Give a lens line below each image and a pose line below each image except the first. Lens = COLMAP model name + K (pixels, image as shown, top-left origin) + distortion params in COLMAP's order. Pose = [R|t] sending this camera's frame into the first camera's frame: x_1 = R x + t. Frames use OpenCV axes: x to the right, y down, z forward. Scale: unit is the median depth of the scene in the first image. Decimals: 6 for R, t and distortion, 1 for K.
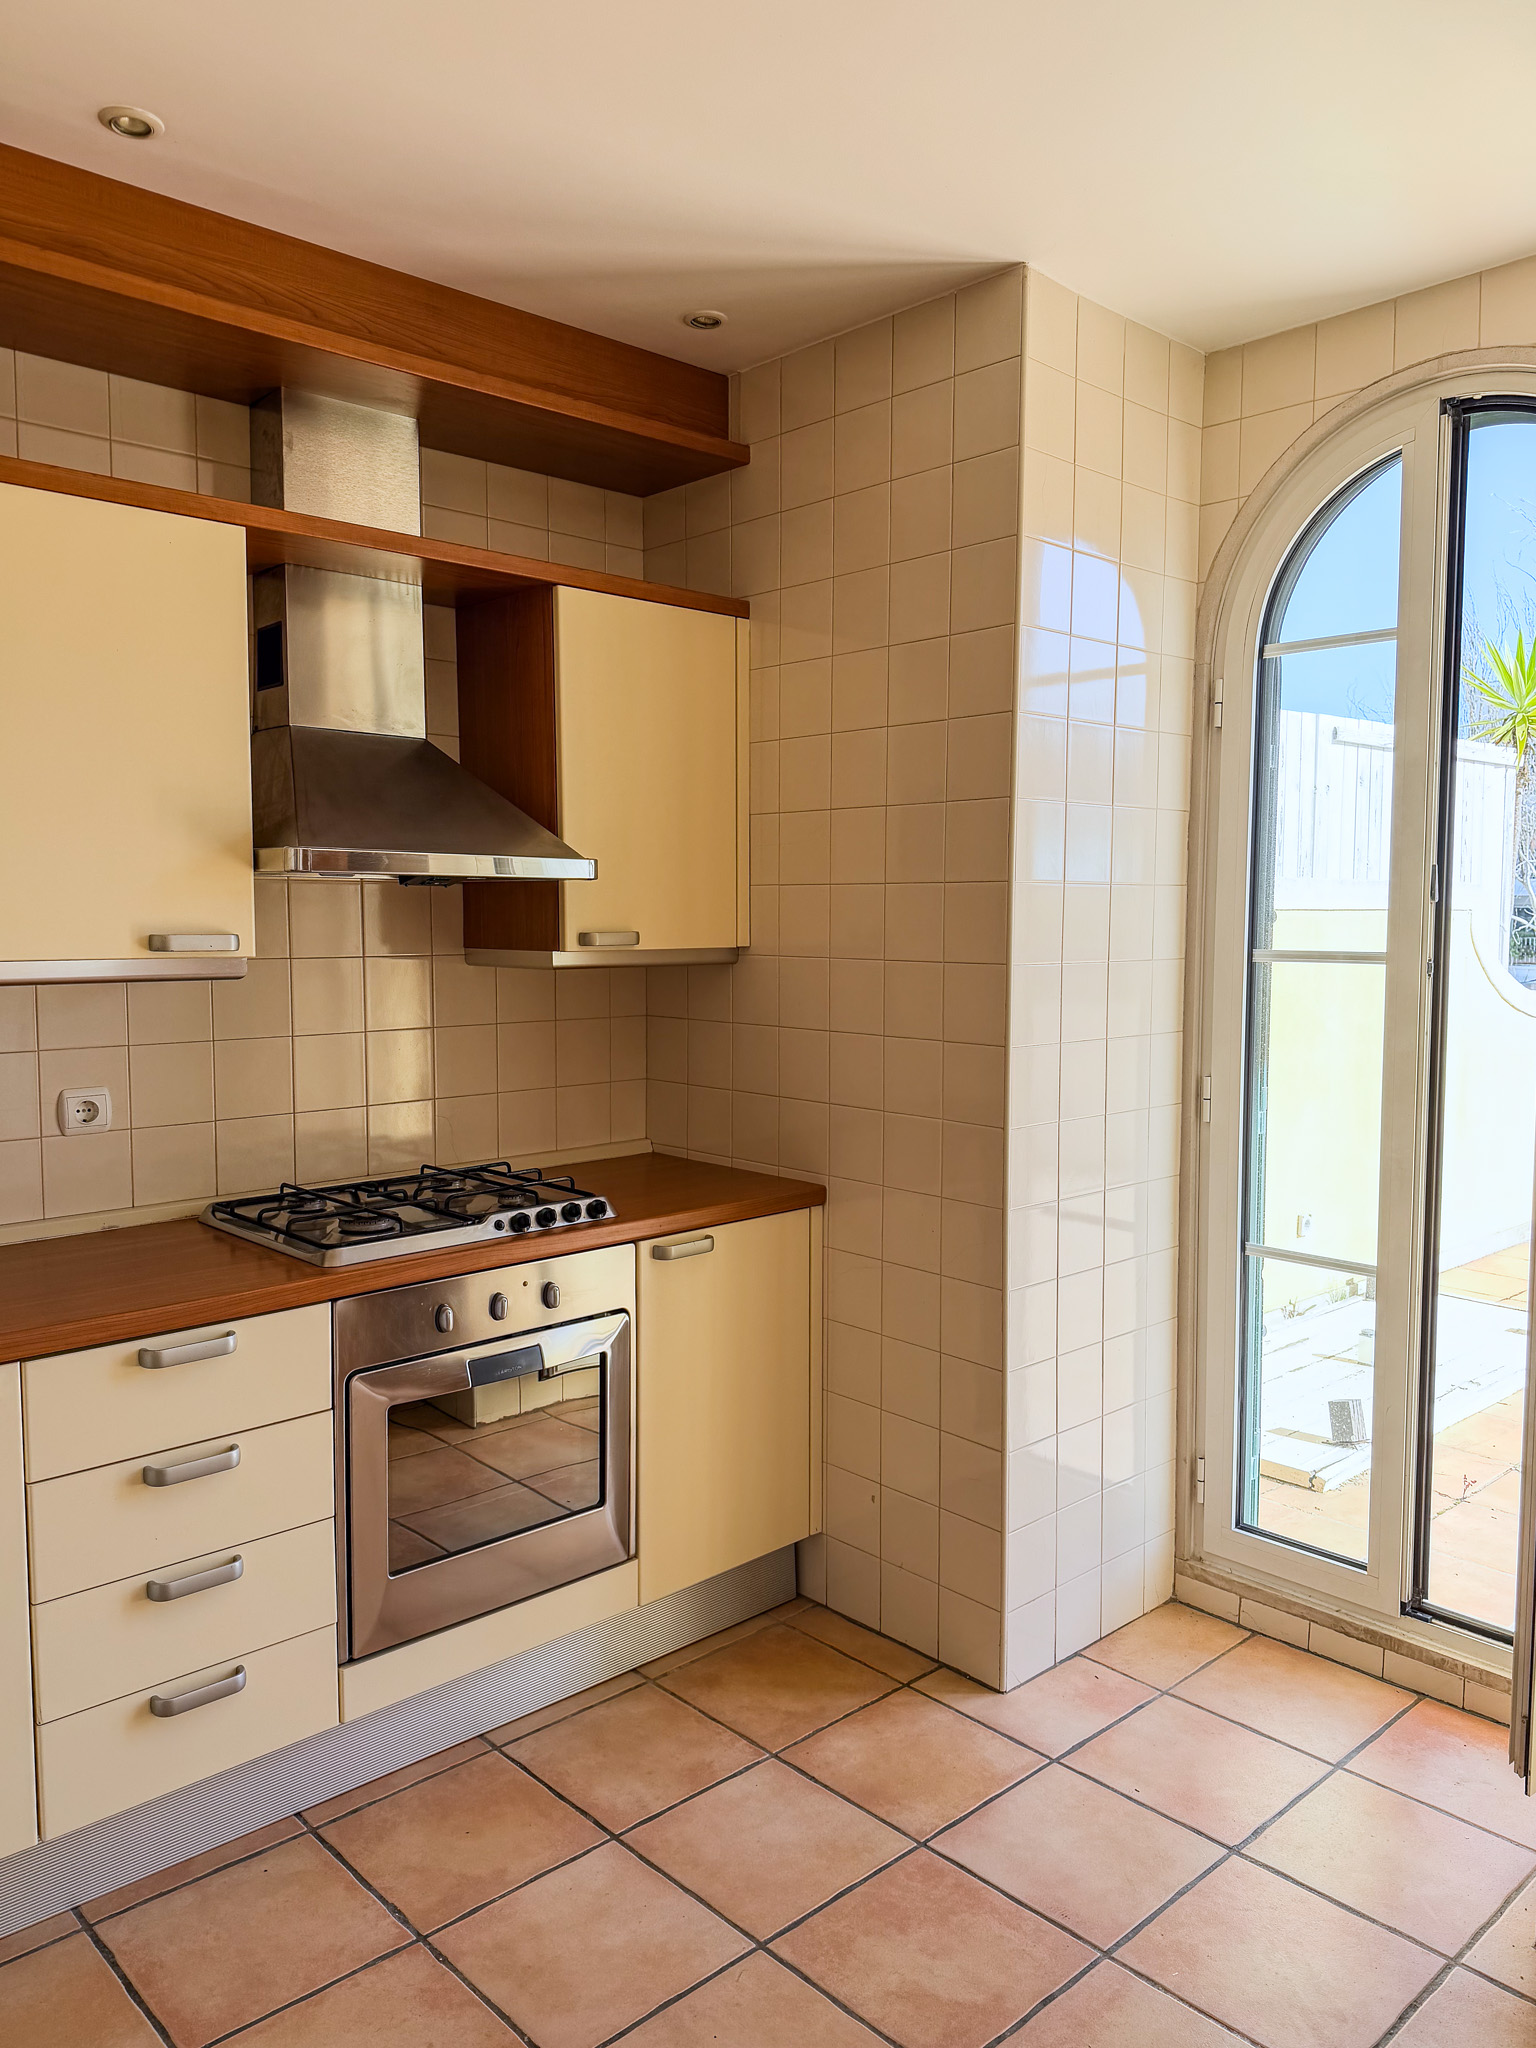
lens RADIAL K [[1474.9, 0, 807.1], [0, 1474.9, 1022.6], [0, 0, 1]] dist [0.007121, -0.029531]
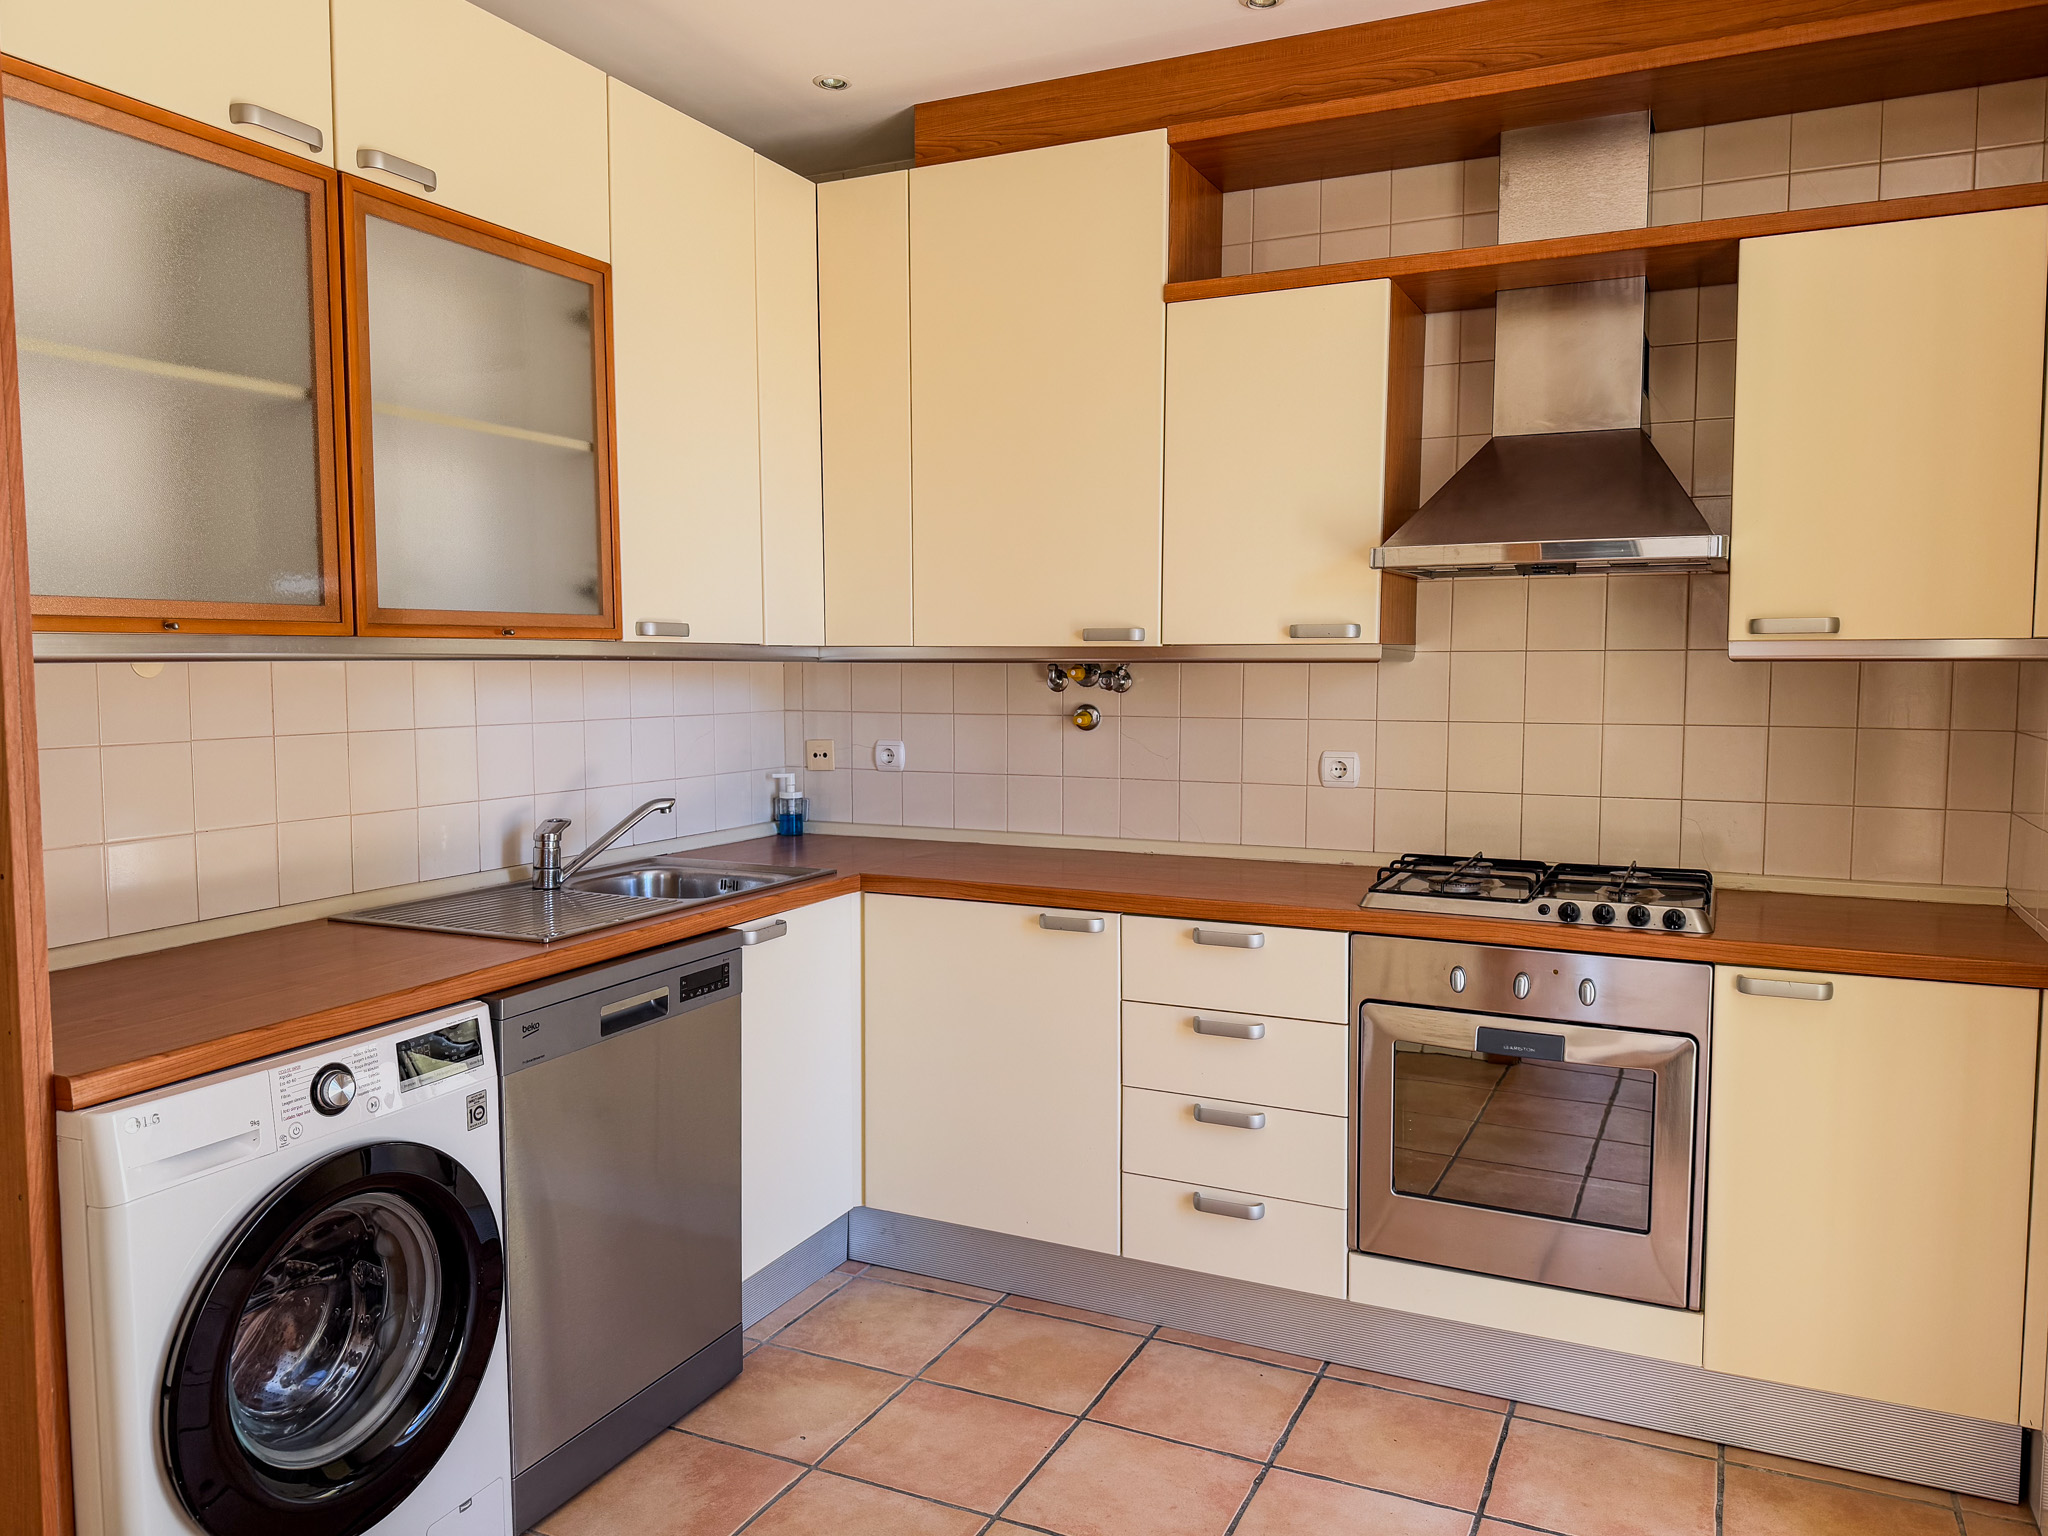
lens RADIAL K [[1474.9, 0, 1024.0], [0, 1474.9, 768.0], [0, 0, 1]] dist [0.007121, -0.029531]
pose [[0.348949, 0.063693, -0.934975, 0.648361], [-0.067340, 0.996813, 0.042773, 0.025026], [0.934719, 0.048035, 0.352125, 0.327258]]
